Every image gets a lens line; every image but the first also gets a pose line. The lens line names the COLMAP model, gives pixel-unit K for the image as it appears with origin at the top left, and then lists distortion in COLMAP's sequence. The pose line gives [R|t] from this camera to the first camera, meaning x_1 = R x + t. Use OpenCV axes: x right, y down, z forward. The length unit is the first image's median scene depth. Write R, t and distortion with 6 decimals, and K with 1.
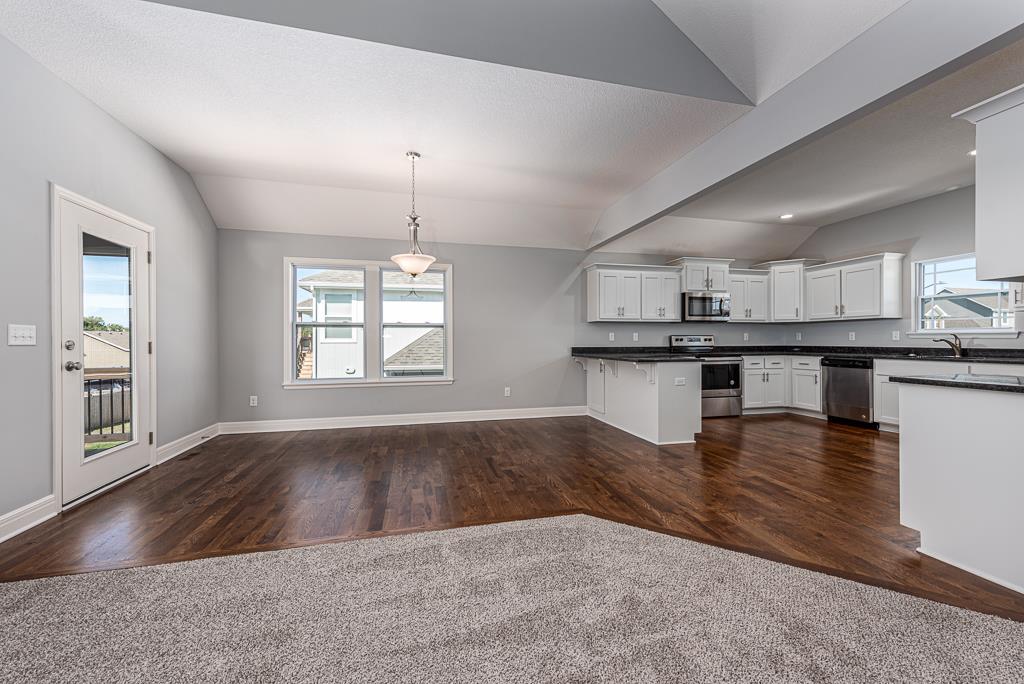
lens RADIAL K [[399.8, 0, 513.6], [0, 399.8, 341.8], [0, 0, 1]] dist [0.015850, -0.003716]
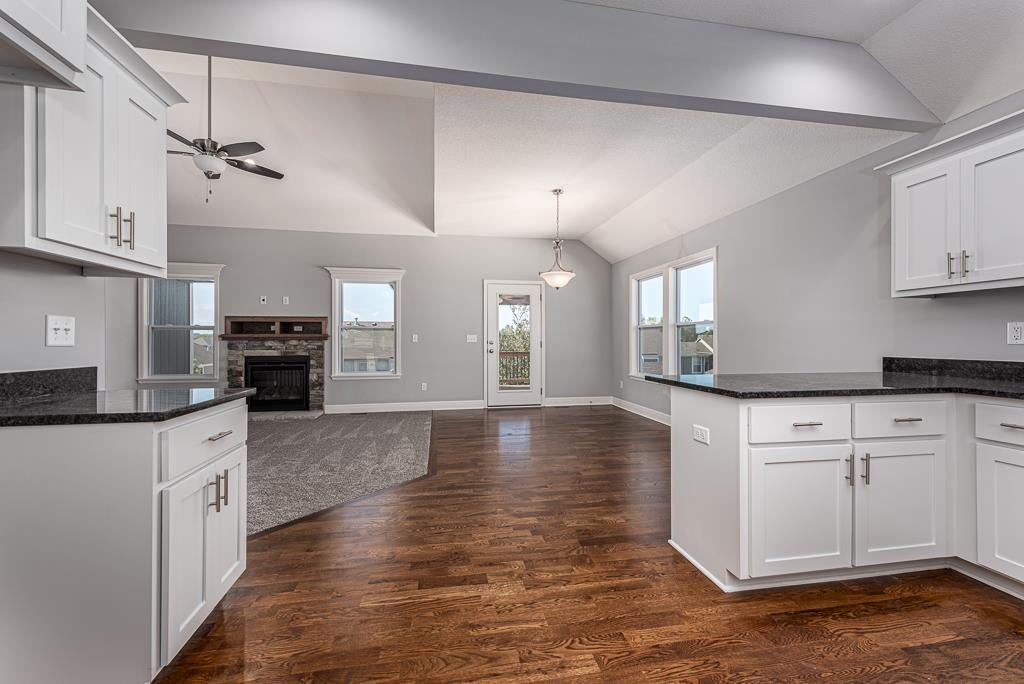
lens RADIAL K [[418.7, 0, 513.9], [0, 418.7, 341.1], [0, 0, 1]] dist [0.007146, -0.000975]
pose [[-0.062723, 0.003922, -0.998023, 0.764534], [-0.004697, 0.999980, 0.004225, -0.005778], [0.998020, 0.004953, -0.062704, 0.690723]]
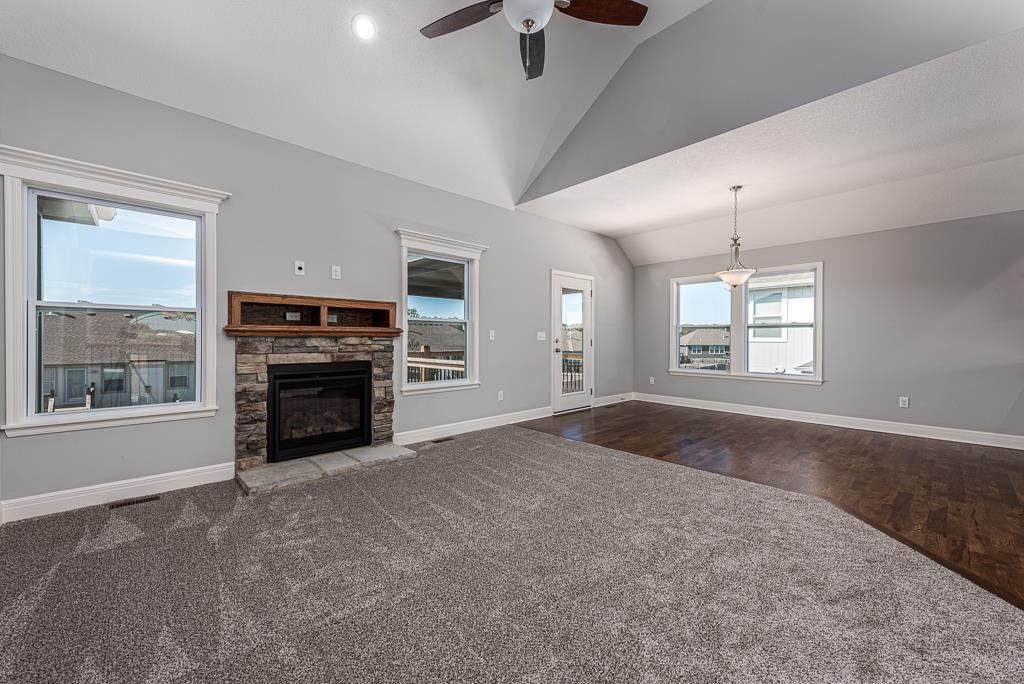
lens RADIAL K [[399.8, 0, 512.8], [0, 399.8, 341.1], [0, 0, 1]] dist [0.015850, -0.003716]
pose [[0.482617, 0.008199, -0.875793, 0.364086], [-0.008853, 0.999951, 0.004483, 0.001633], [0.875787, 0.005589, 0.482665, -0.134516]]
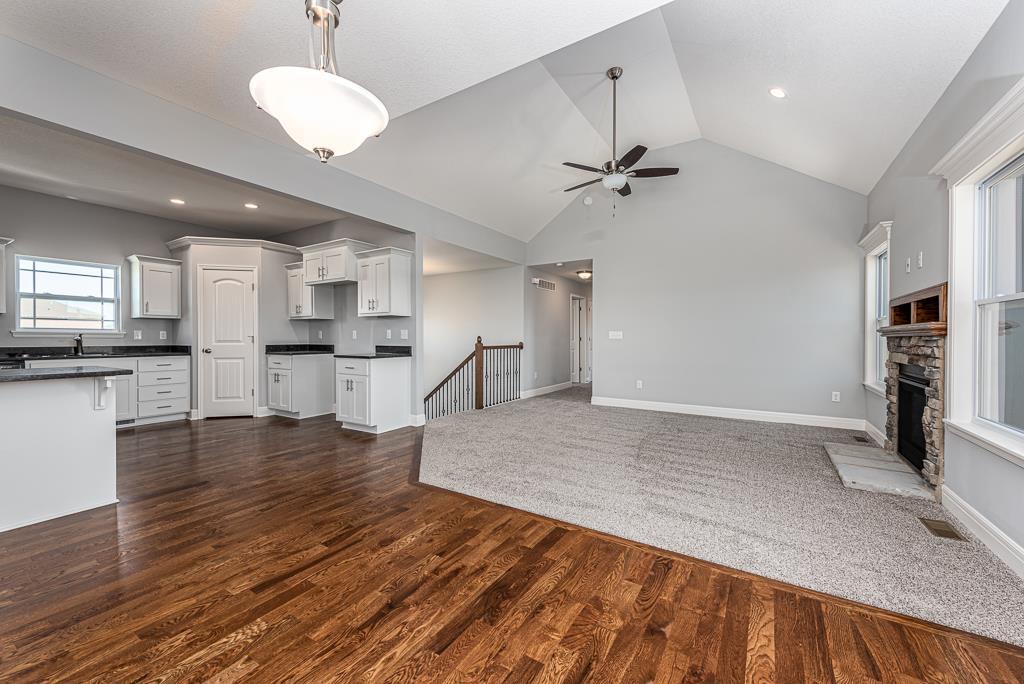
lens RADIAL K [[399.8, 0, 514.1], [0, 399.8, 339.1], [0, 0, 1]] dist [0.015850, -0.003716]
pose [[-0.691760, 0.000414, 0.722127, -0.454189], [0.005925, 0.999969, 0.005102, -0.002238], [-0.722103, 0.007808, -0.691741, 0.820777]]
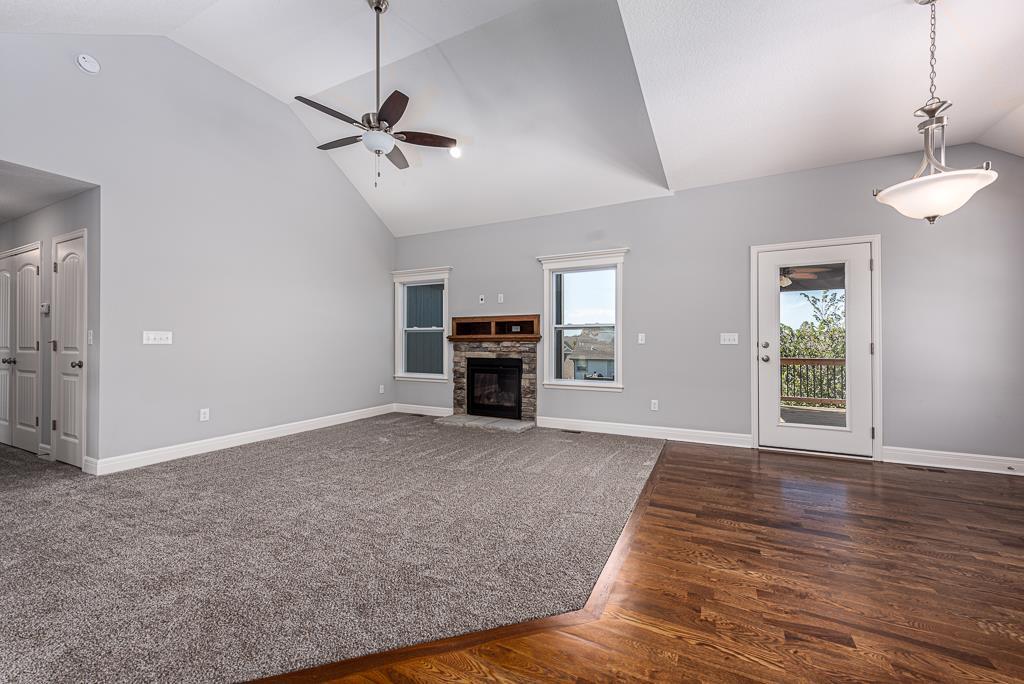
lens RADIAL K [[399.8, 0, 512.3], [0, 399.8, 341.1], [0, 0, 1]] dist [0.015850, -0.003716]
pose [[-0.652620, 0.000744, -0.757685, 0.375280], [-0.002545, 0.999992, 0.003175, -0.004394], [0.757681, 0.004000, -0.652612, 0.677137]]
